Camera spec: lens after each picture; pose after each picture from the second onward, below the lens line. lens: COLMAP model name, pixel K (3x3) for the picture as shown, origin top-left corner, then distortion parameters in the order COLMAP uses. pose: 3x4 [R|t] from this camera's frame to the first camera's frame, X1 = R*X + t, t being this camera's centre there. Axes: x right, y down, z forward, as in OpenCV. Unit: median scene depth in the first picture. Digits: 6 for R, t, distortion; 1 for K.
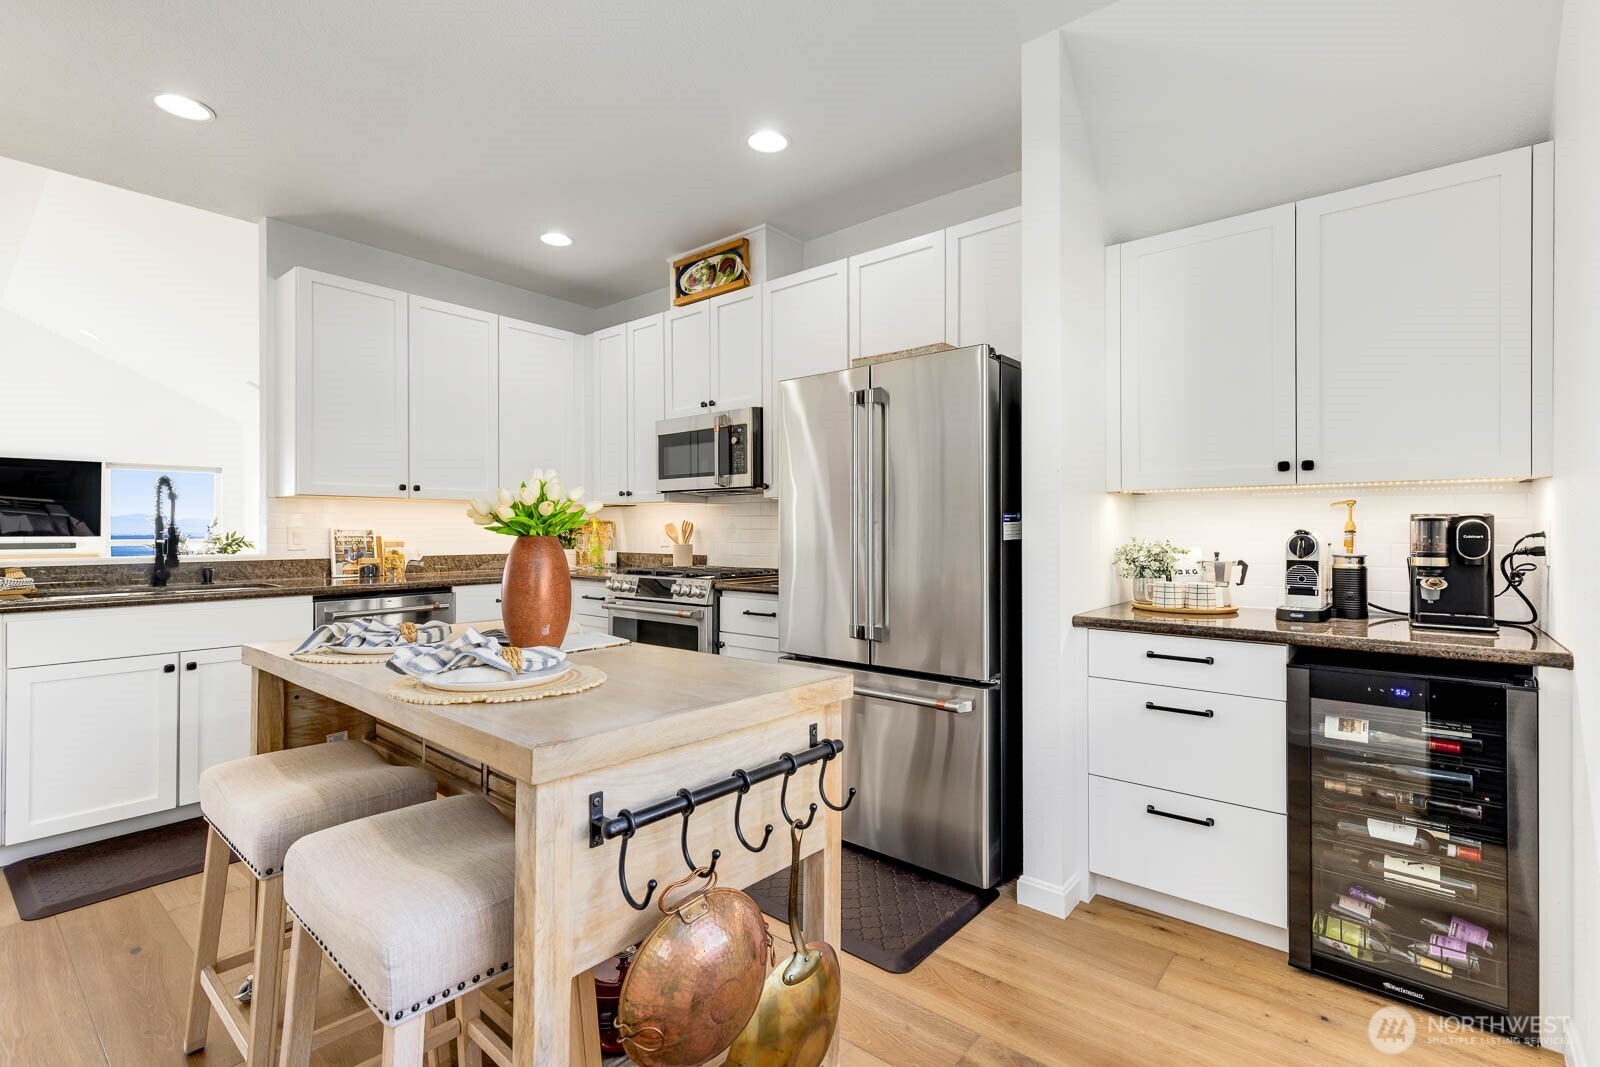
lens RADIAL K [[725.6, 0, 802.7], [0, 725.6, 537.9], [0, 0, 1]] dist [0.009179, -0.000936]
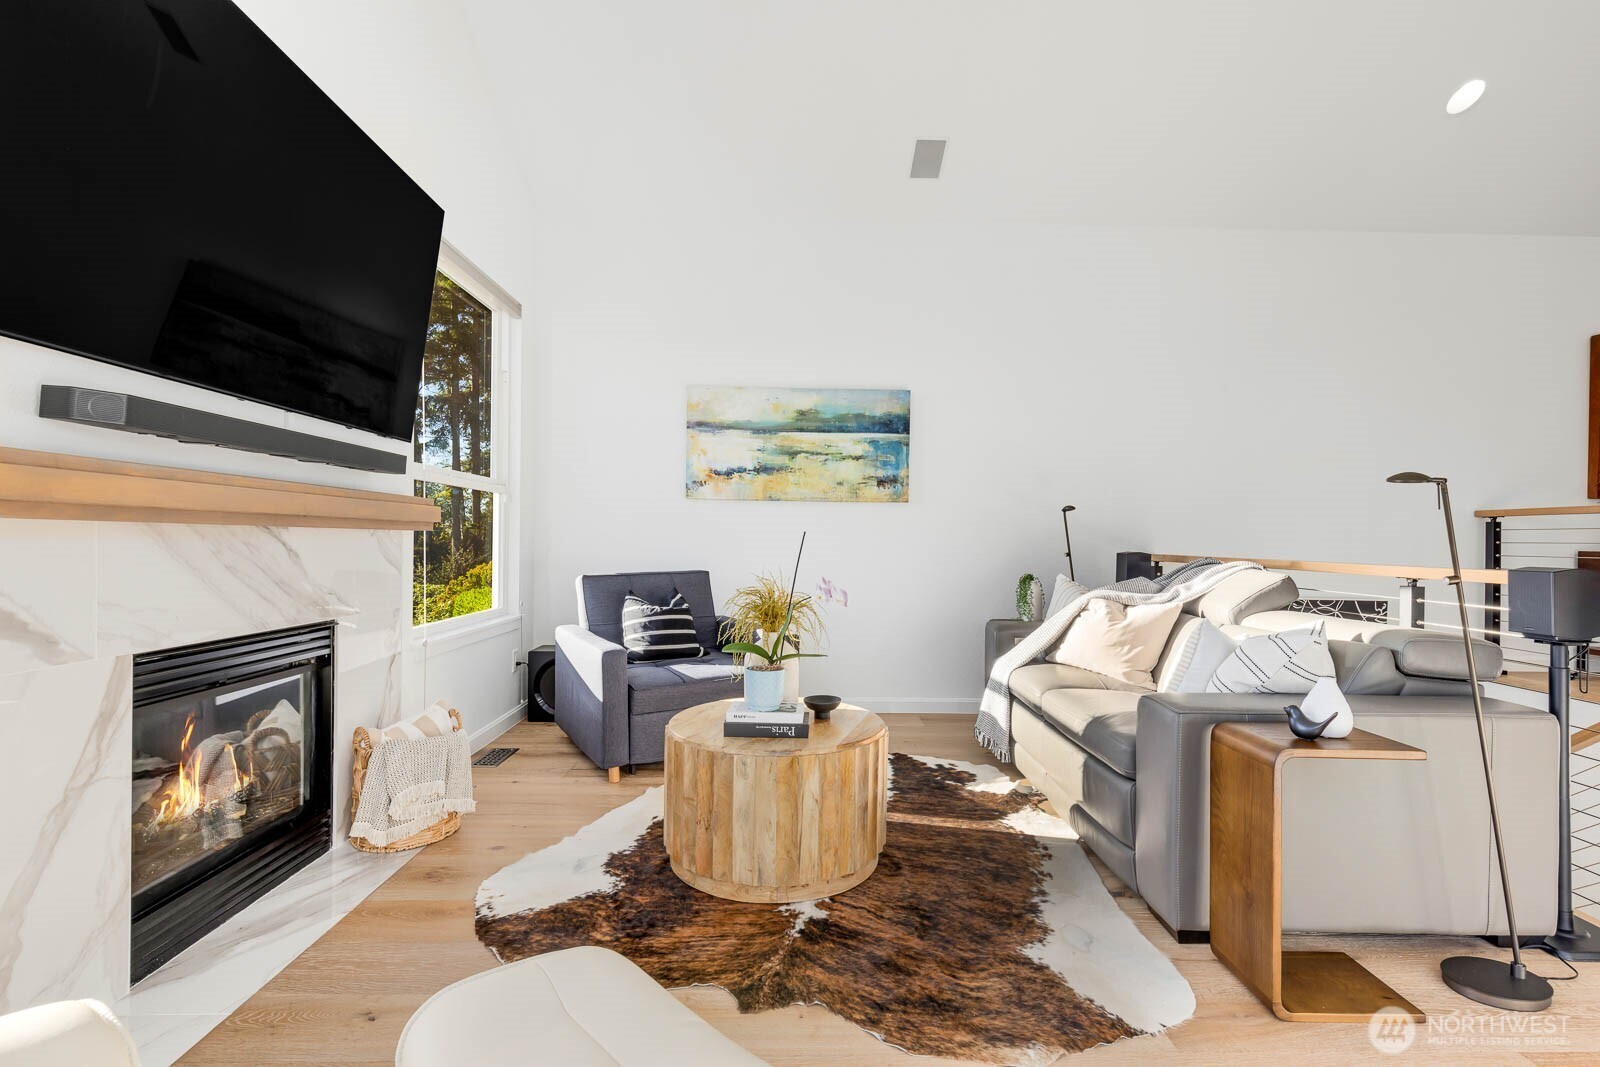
lens RADIAL K [[725.6, 0, 802.7], [0, 725.6, 537.9], [0, 0, 1]] dist [0.009179, -0.000936]
pose [[0.758331, 0.014016, 0.651719, -2.587744], [-0.009811, 0.999901, -0.010089, 0.107323], [-0.651795, 0.001256, 0.758394, 1.627746]]
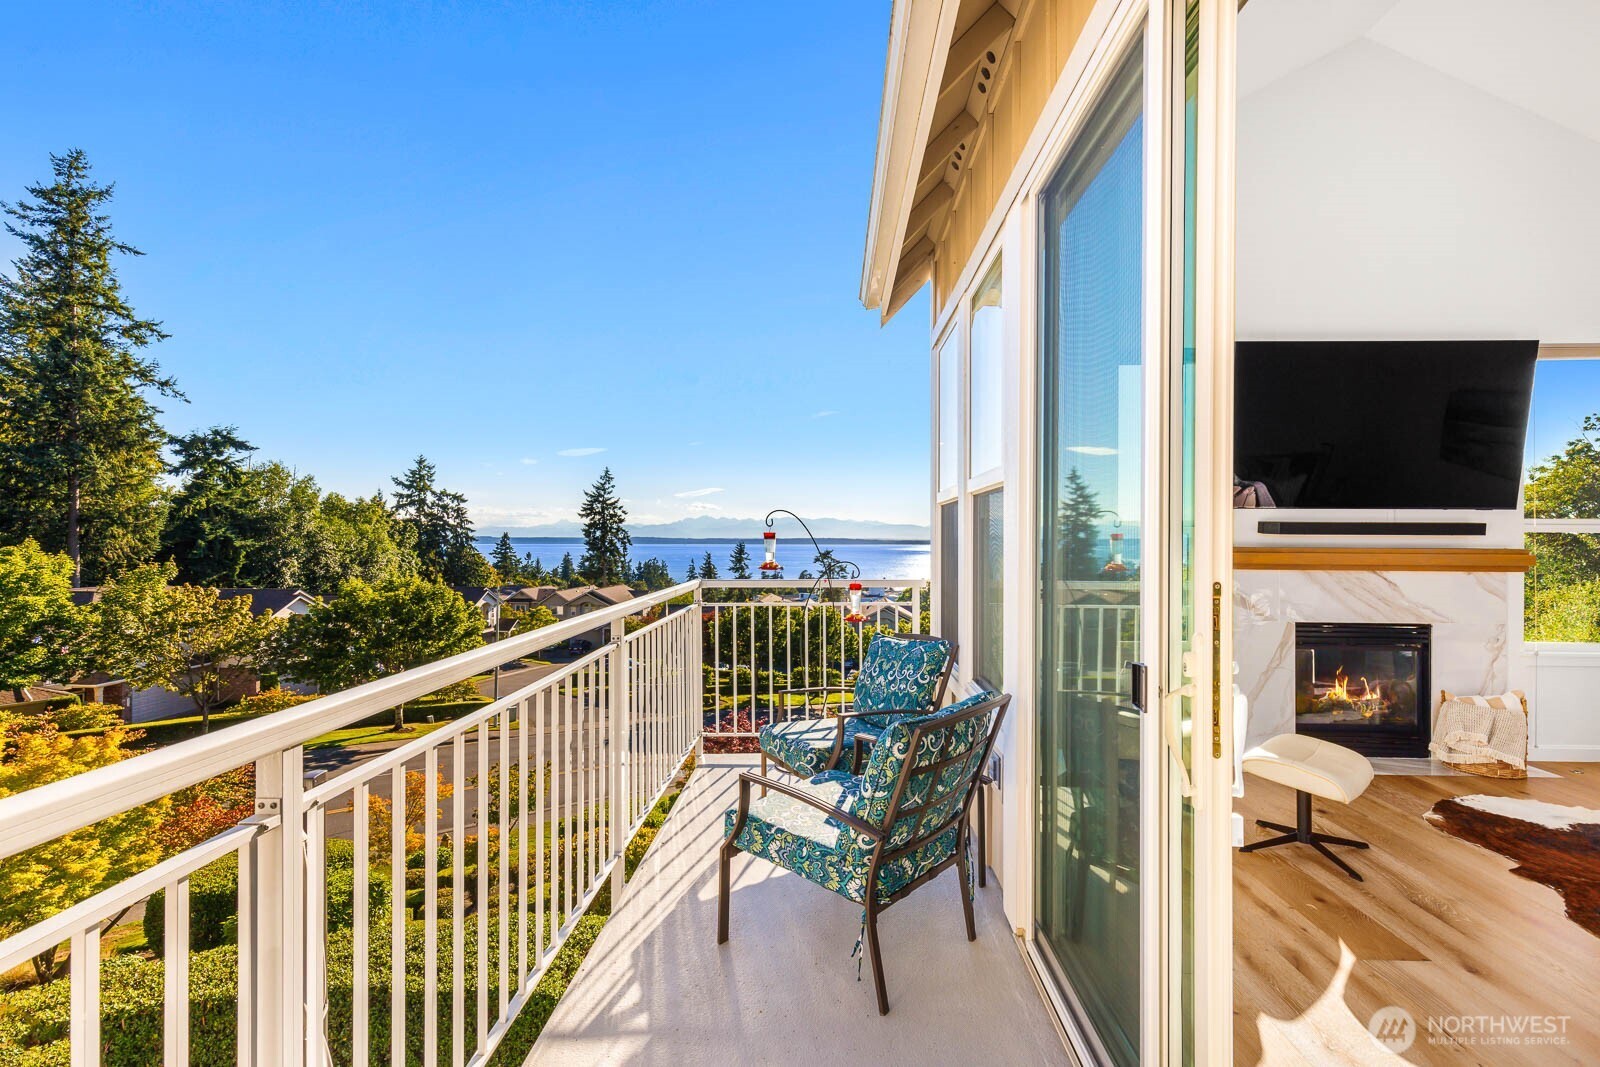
lens RADIAL K [[719.8, 0, 800.0], [0, 719.8, 533.5], [0, 0, 1]] dist [0.023984, -0.012093]
pose [[0.601554, 0.000269, -0.798832, -2.165349], [-0.007711, 0.999955, -0.005471, 0.052891], [0.798795, 0.009451, 0.601529, 0.948319]]
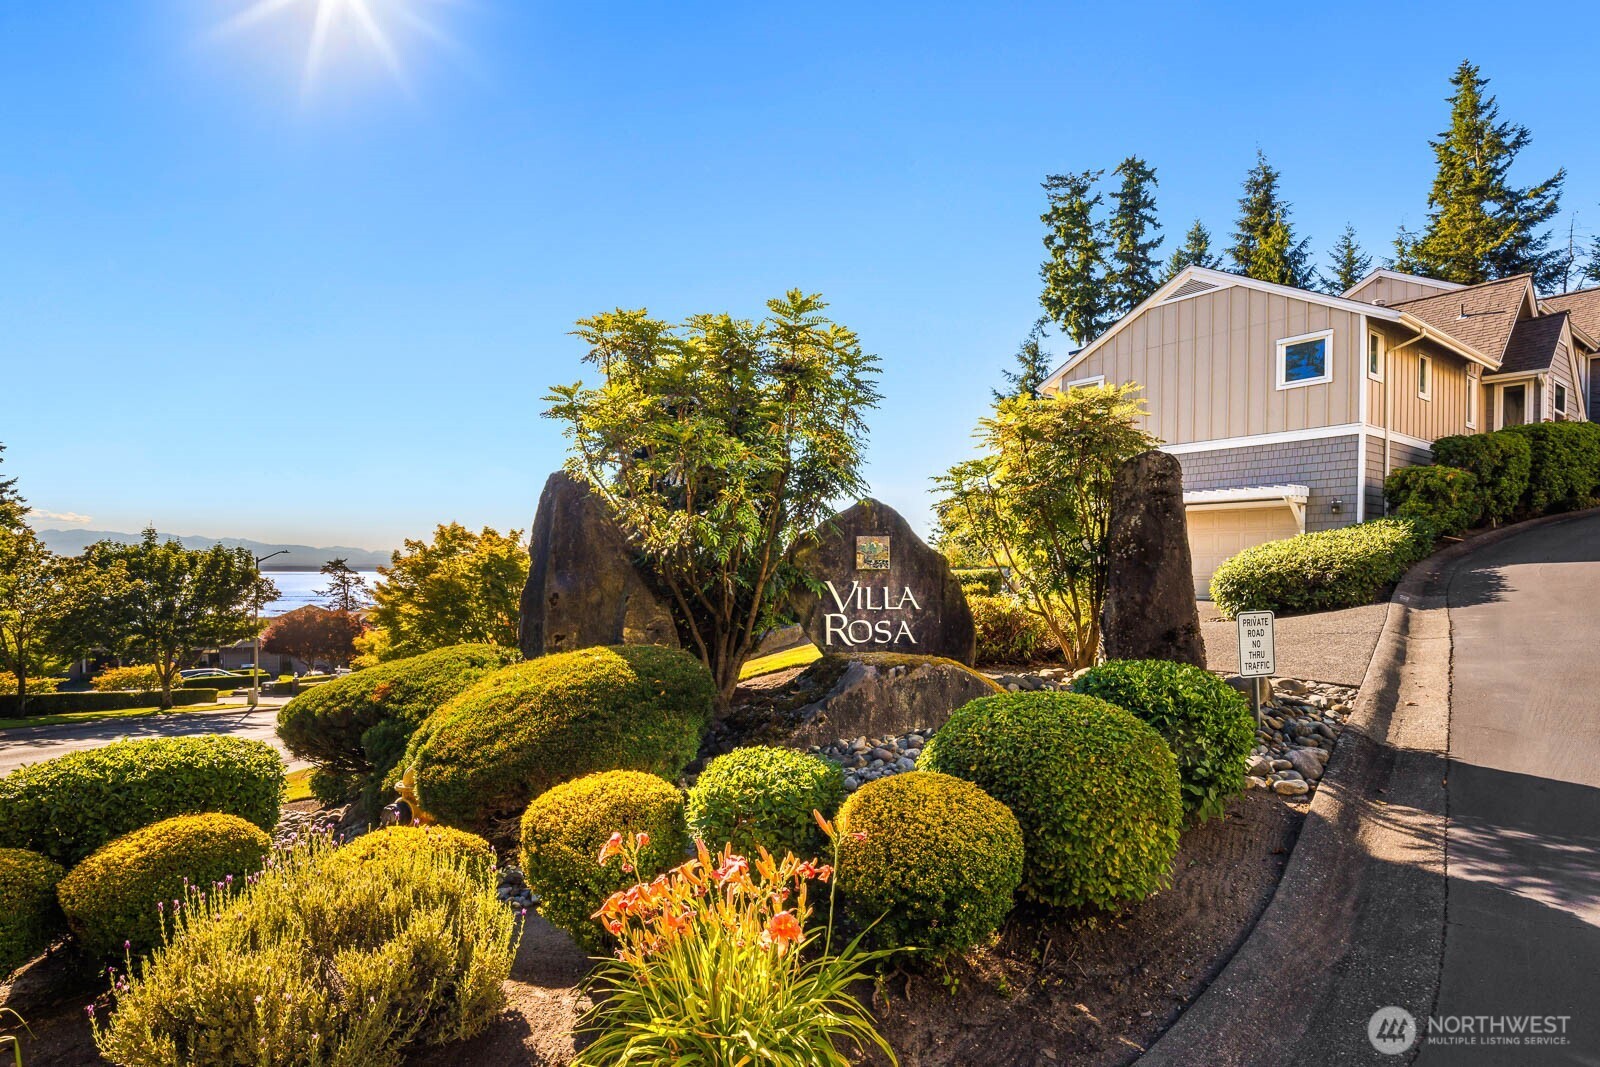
lens RADIAL K [[828.8, 0, 809.8], [0, 828.8, 571.8], [0, 0, 1]] dist [0.003051, -0.001806]
pose [[0.973594, 0.013189, -0.227906, -3.399758], [-0.012692, 0.999913, 0.003645, 0.972906], [0.227934, -0.000656, 0.973676, -6.319232]]
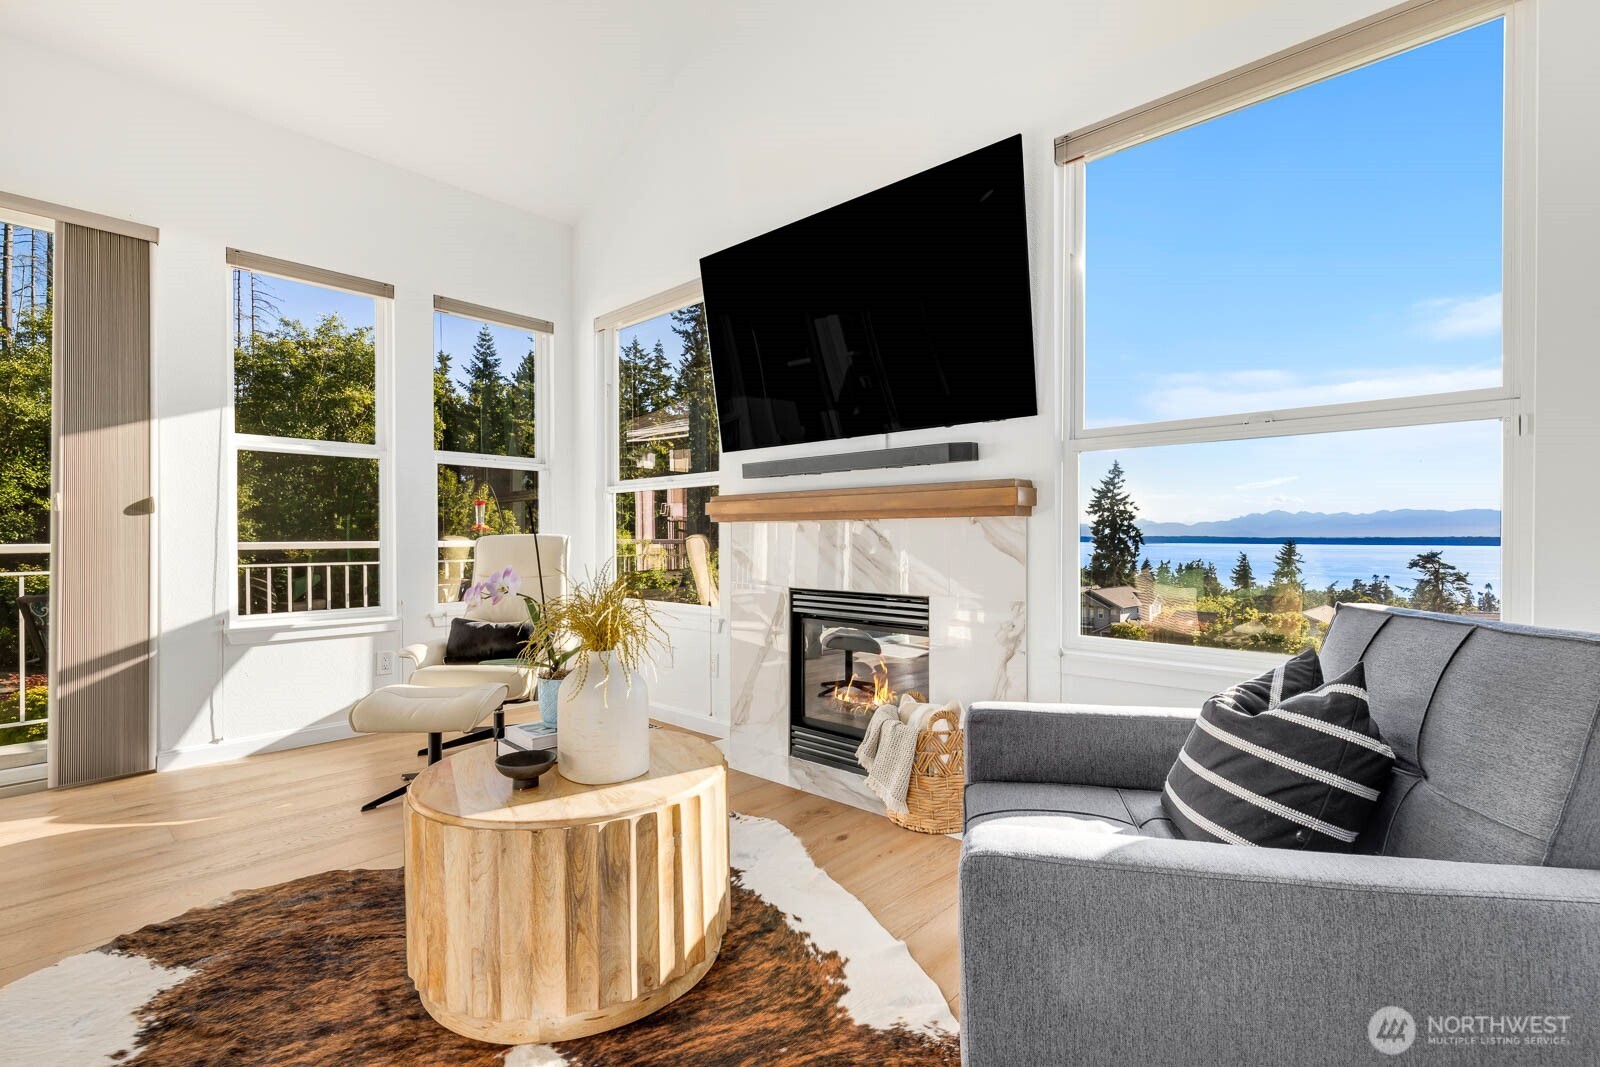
lens RADIAL K [[729.5, 0, 803.7], [0, 729.5, 527.6], [0, 0, 1]] dist [0.007030, -0.000515]
pose [[-0.057755, -0.008483, -0.998295, -1.697249], [-0.004185, 0.999957, -0.008255, 0.112707], [0.998322, 0.003702, -0.057788, 2.319483]]
